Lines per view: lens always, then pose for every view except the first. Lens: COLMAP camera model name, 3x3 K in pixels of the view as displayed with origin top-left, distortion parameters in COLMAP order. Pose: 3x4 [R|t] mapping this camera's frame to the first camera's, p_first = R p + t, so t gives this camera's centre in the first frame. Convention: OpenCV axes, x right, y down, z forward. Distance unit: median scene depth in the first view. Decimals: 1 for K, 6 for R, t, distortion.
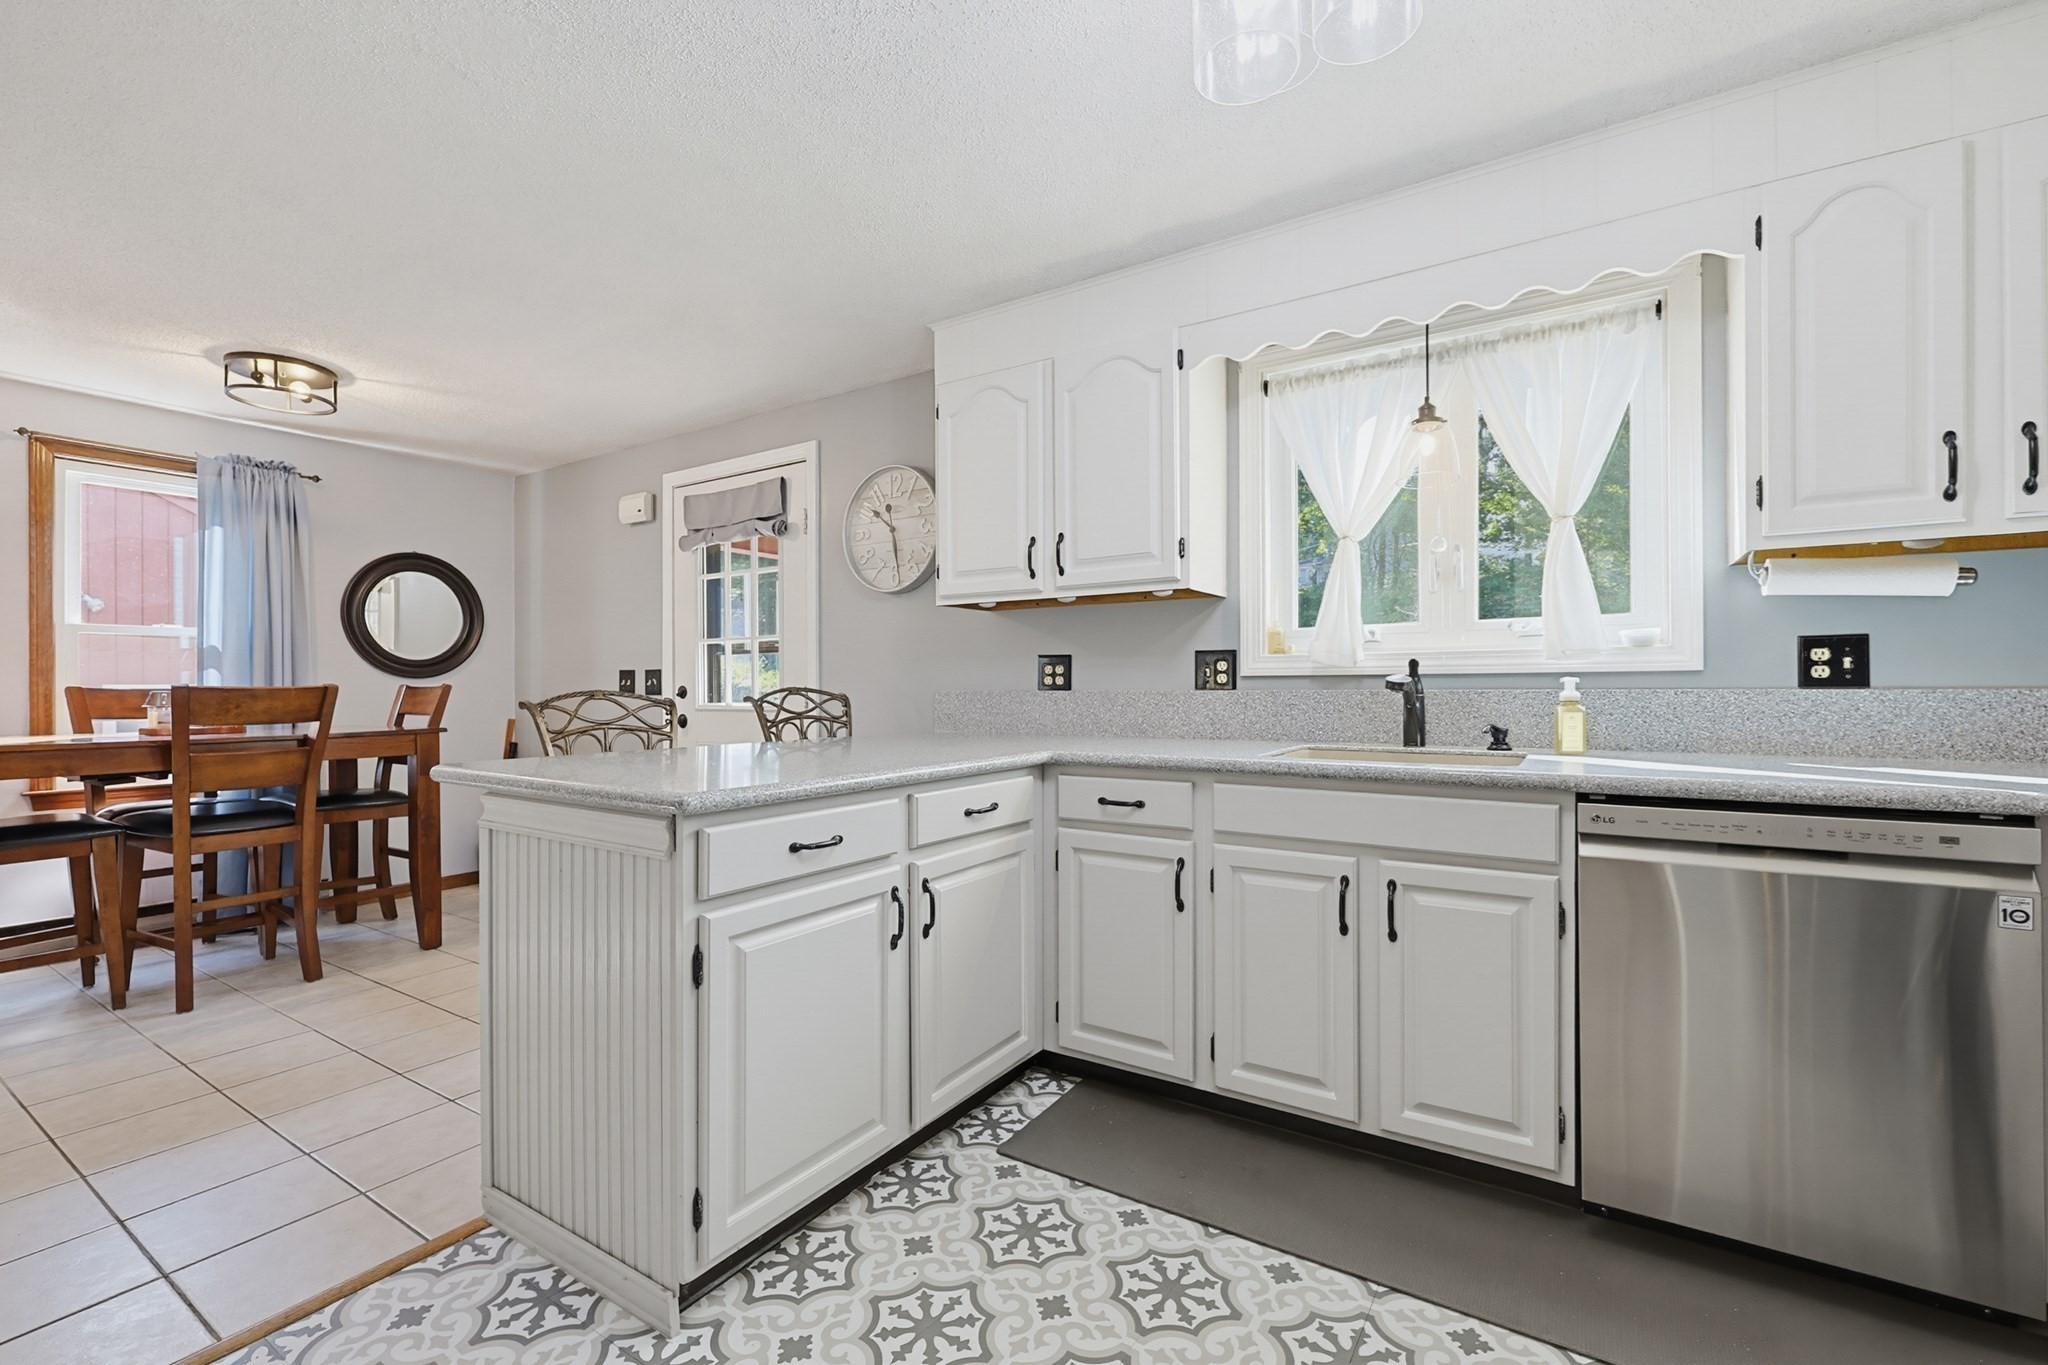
lens RADIAL K [[891.1, 0, 1027.5], [0, 891.1, 681.9], [0, 0, 1]] dist [0.000094, -0.000052]
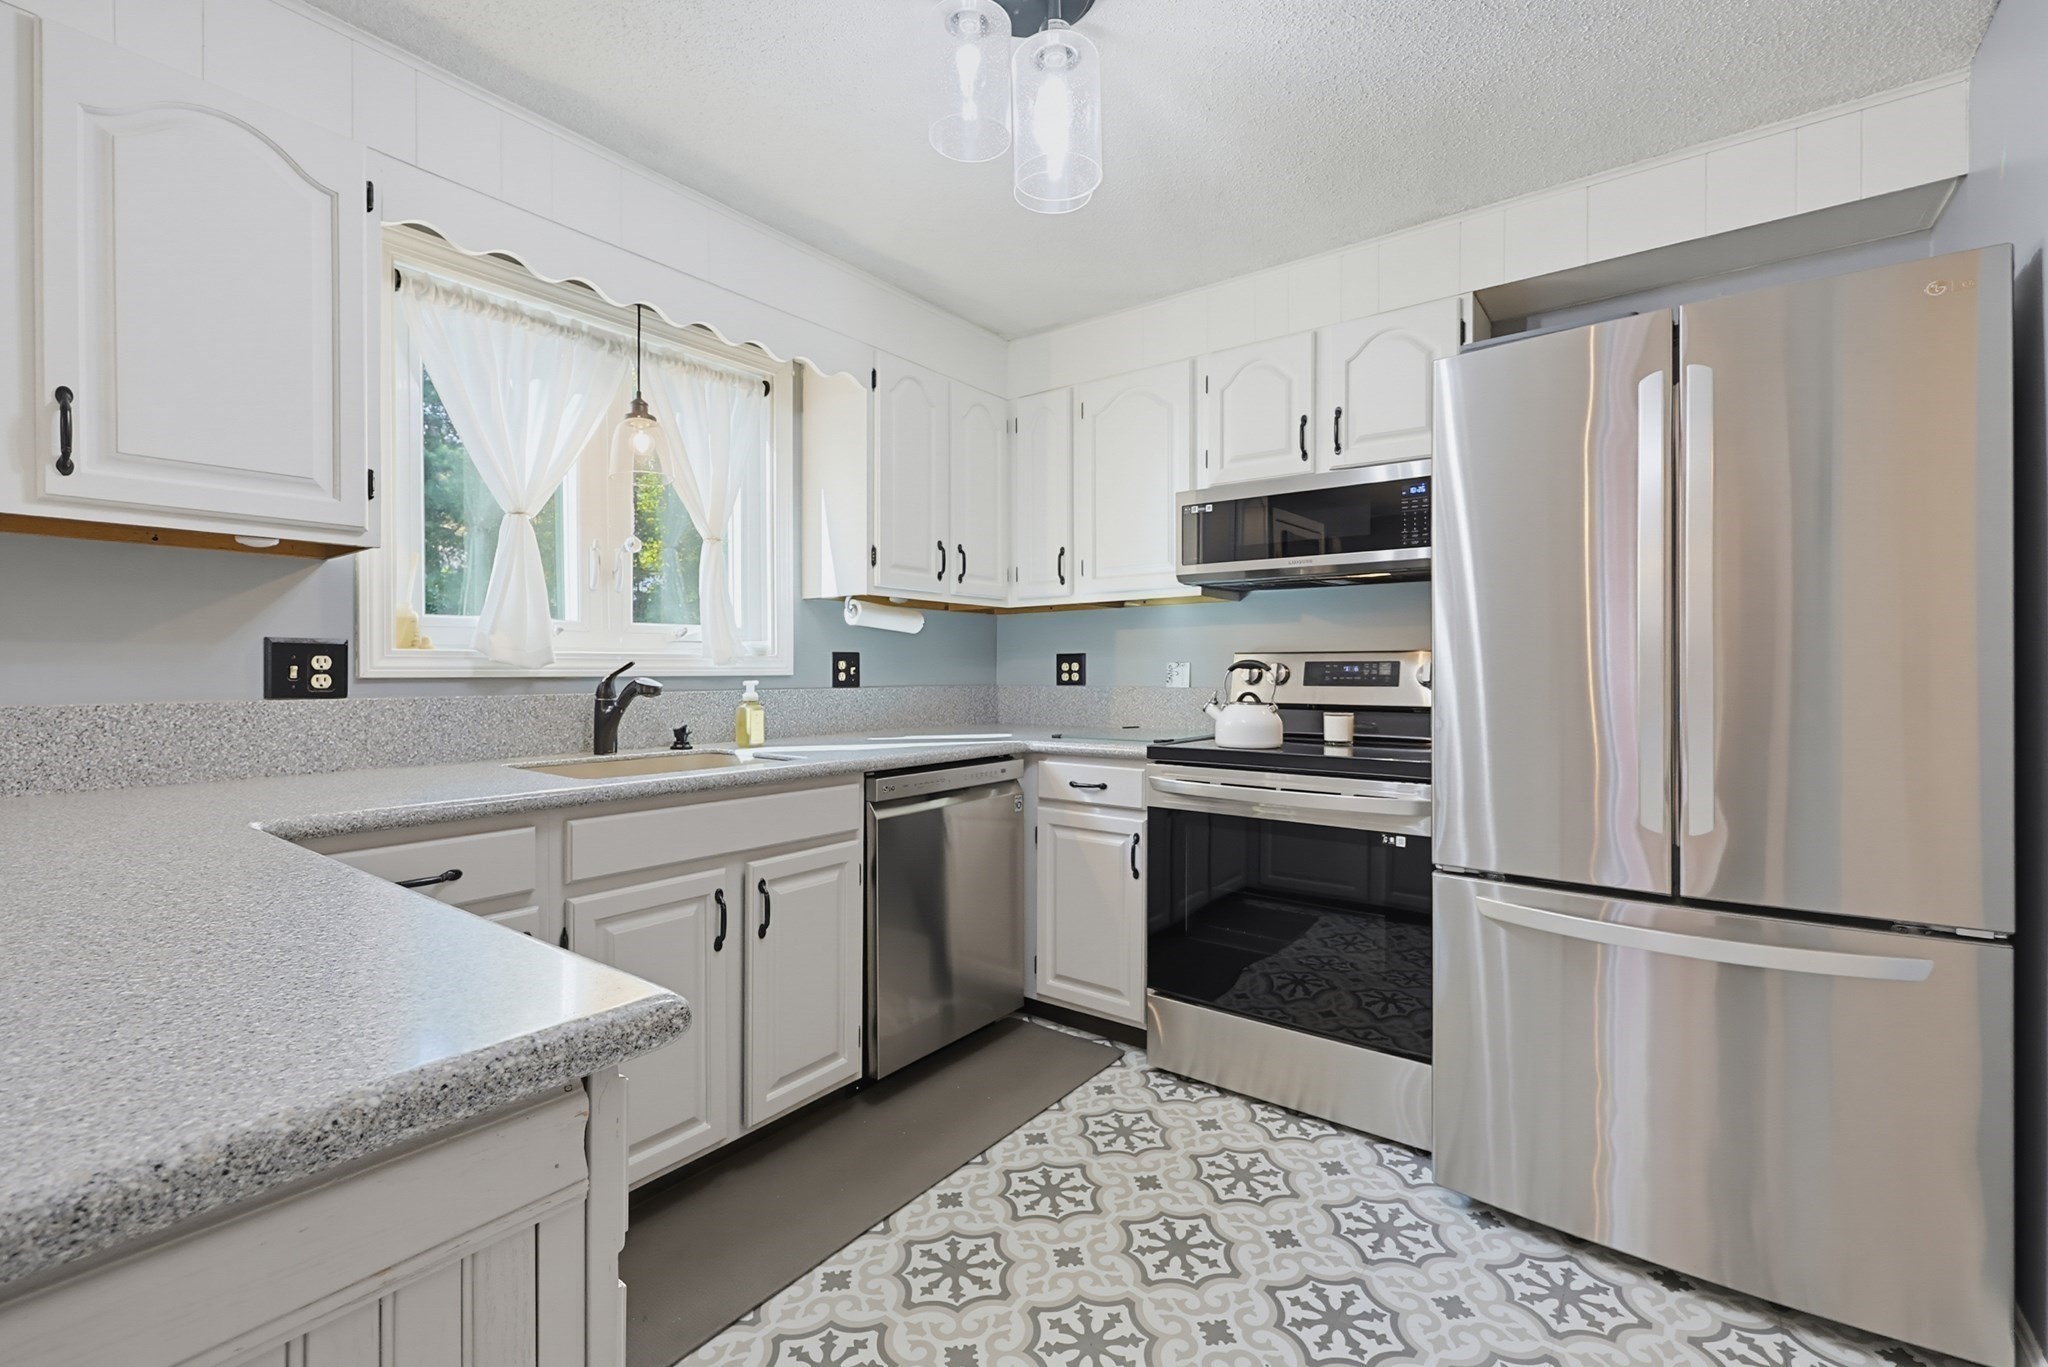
lens RADIAL K [[891.1, 0, 1025.8], [0, 891.1, 679.2], [0, 0, 1]] dist [0.000094, -0.000052]
pose [[0.061549, -0.004494, 0.998094, -0.539106], [-0.004520, 0.999978, 0.004782, -0.014458], [-0.998094, -0.004806, 0.061528, 0.563162]]
